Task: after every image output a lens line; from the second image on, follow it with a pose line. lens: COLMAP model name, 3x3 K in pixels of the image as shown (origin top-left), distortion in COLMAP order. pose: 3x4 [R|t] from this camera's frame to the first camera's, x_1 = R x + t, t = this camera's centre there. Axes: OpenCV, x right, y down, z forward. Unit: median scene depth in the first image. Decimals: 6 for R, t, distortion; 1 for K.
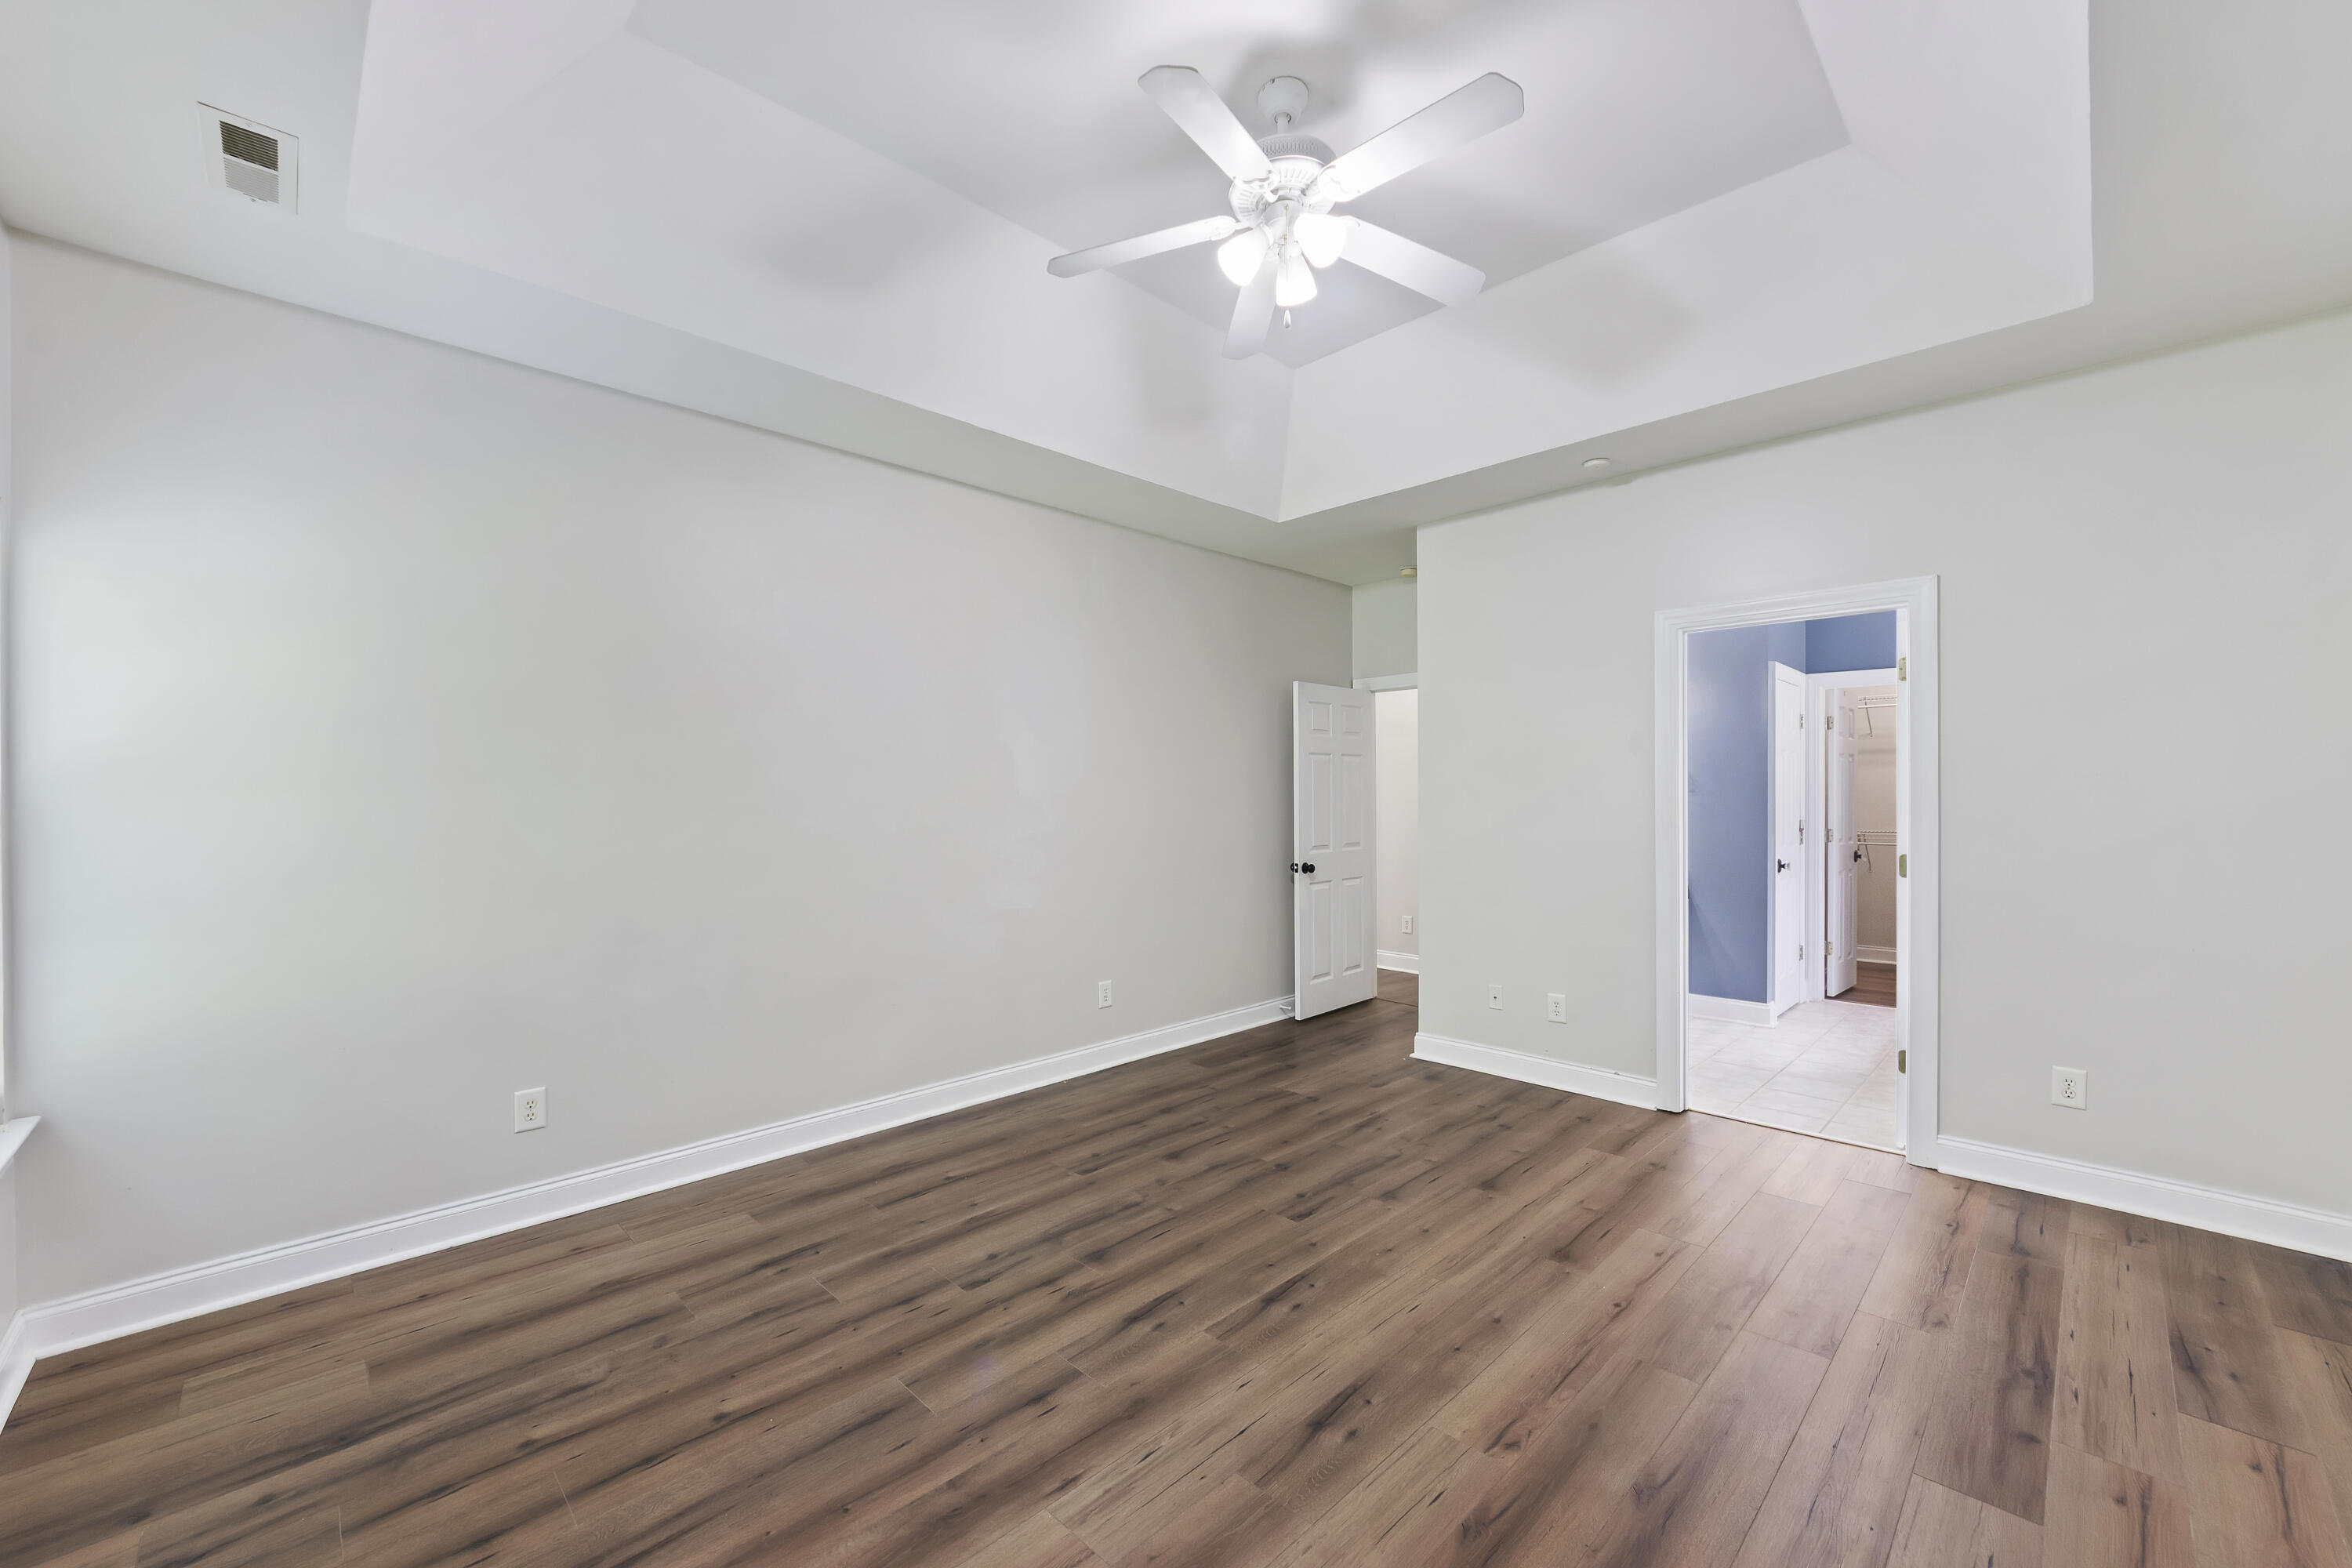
lens RADIAL K [[914.0, 0, 1171.3], [0, 914.0, 794.3], [0, 0, 1]] dist [-0.006231, -0.000243]
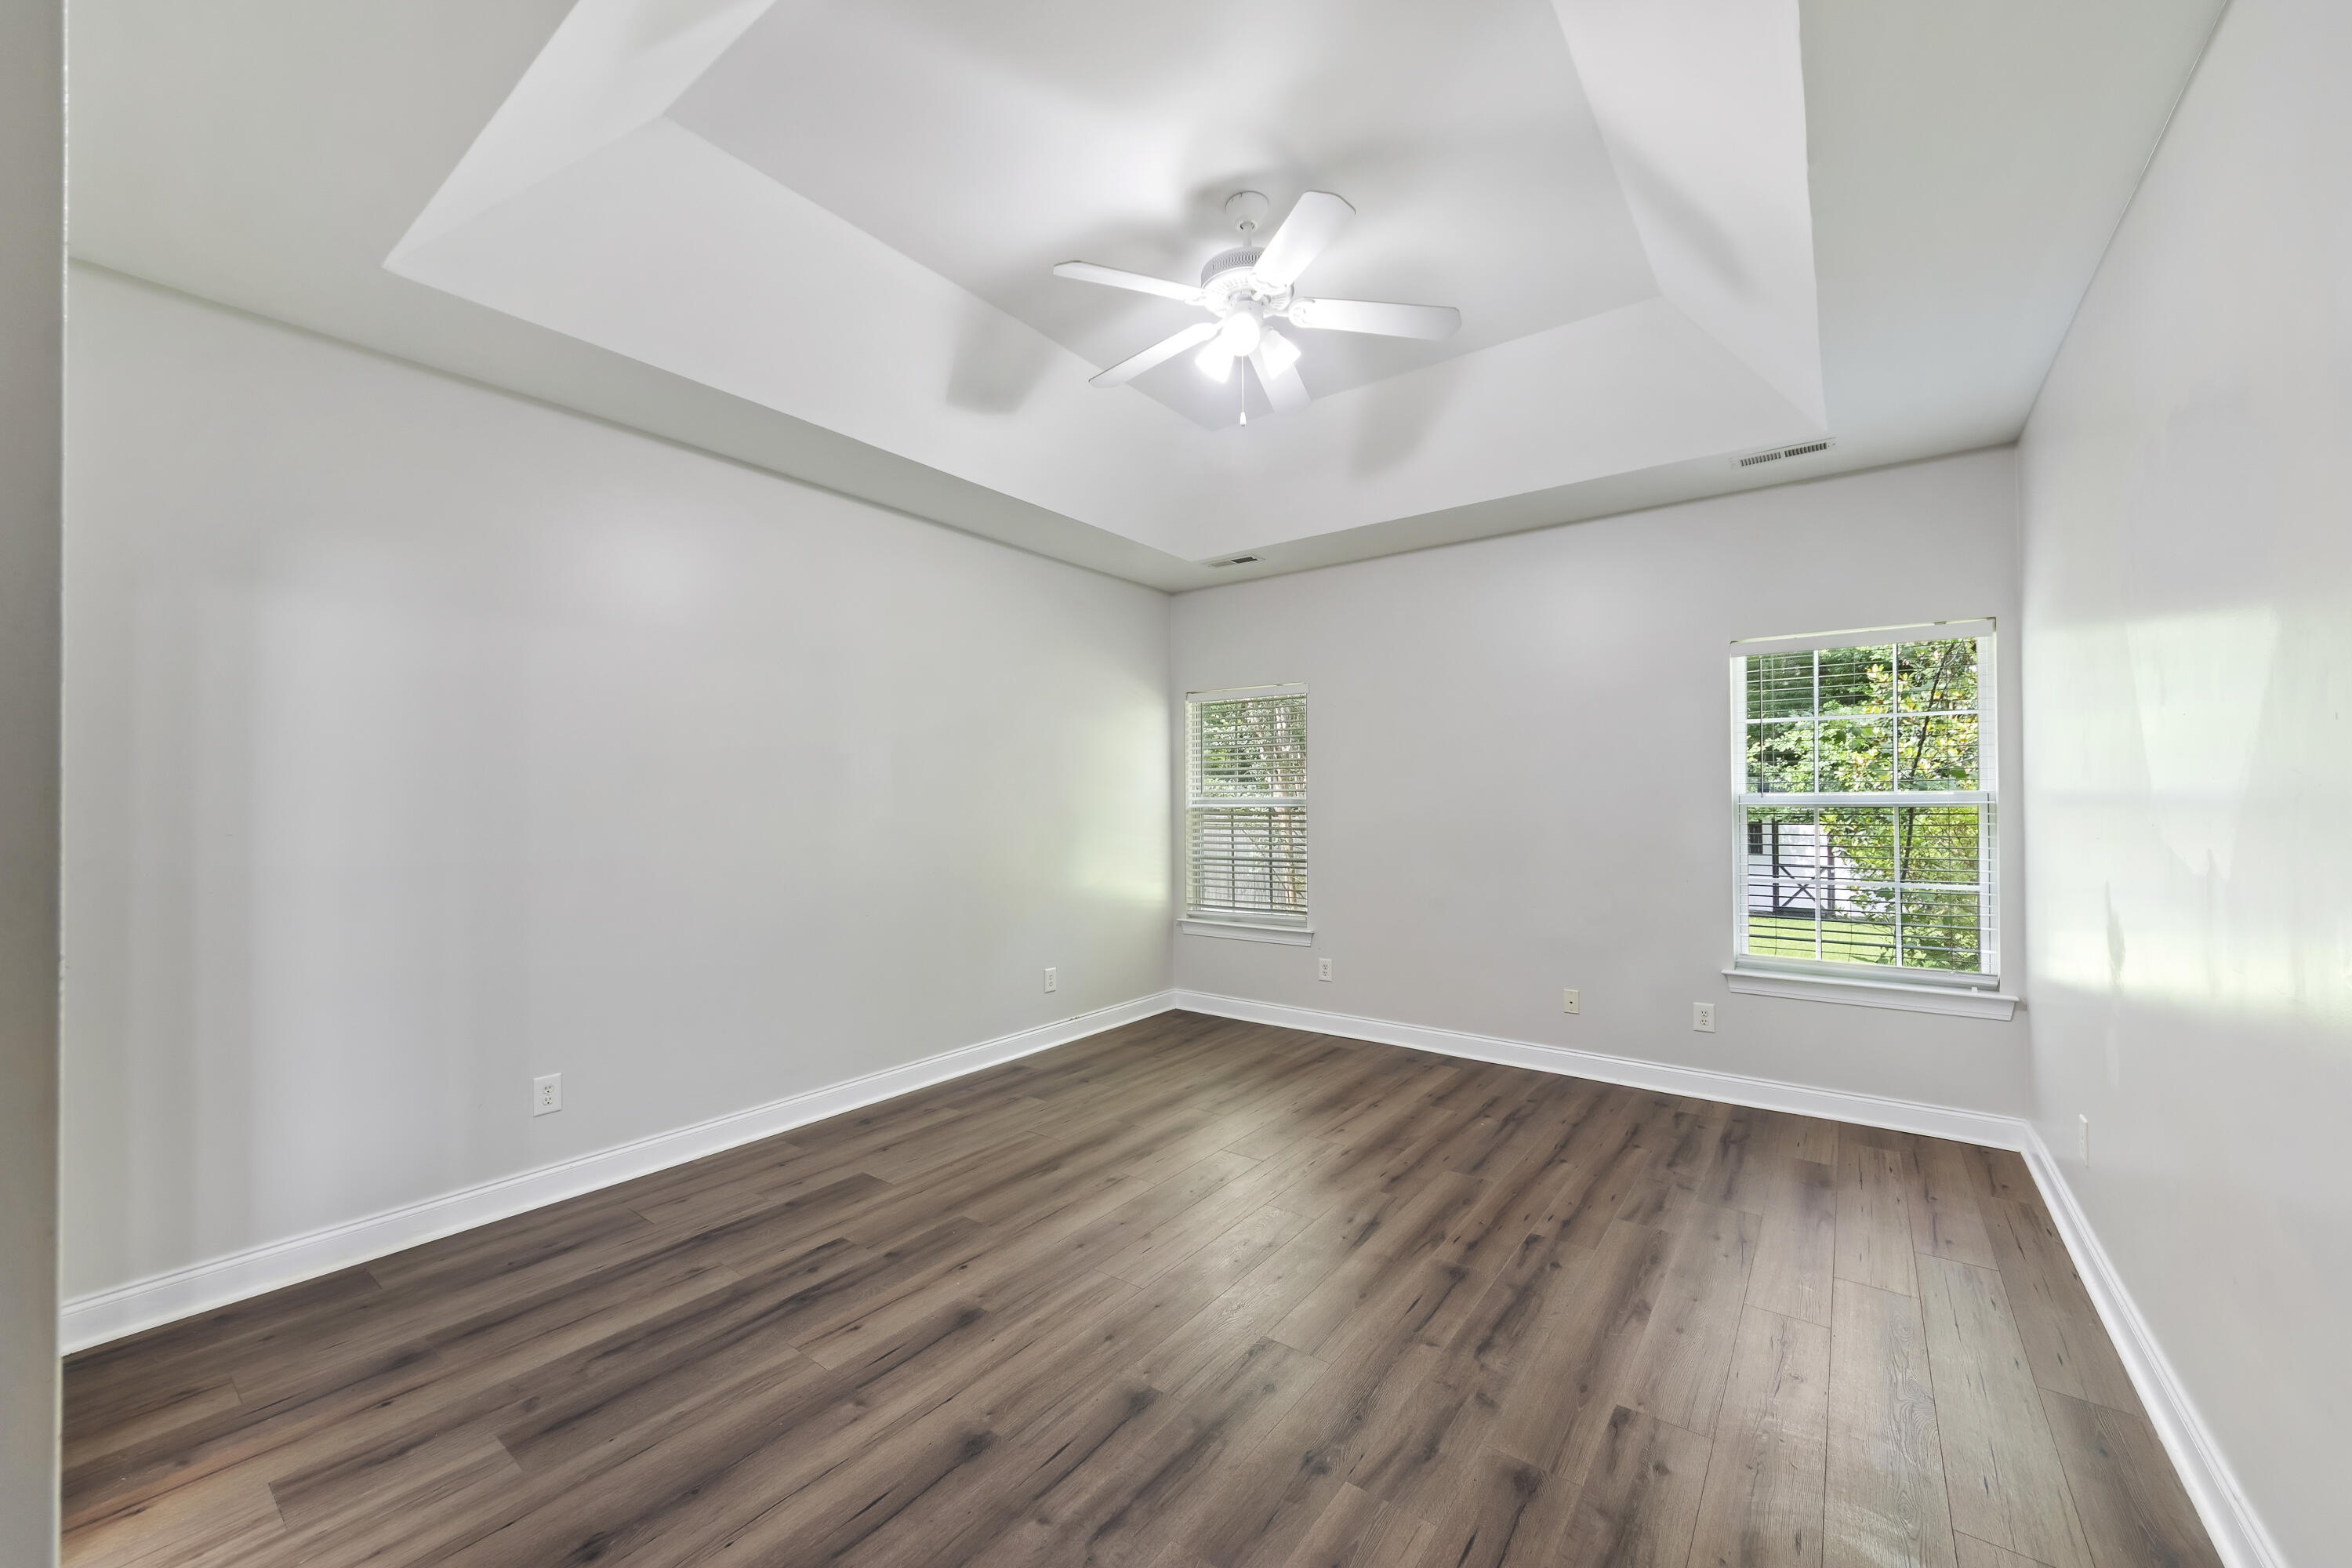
lens RADIAL K [[914.0, 0, 1171.3], [0, 914.0, 794.3], [0, 0, 1]] dist [-0.006231, -0.000243]
pose [[-0.988860, 0.008704, -0.148596, 0.385960], [0.010420, 0.999888, -0.010774, 0.001641], [0.148486, -0.012202, -0.988839, 2.065101]]
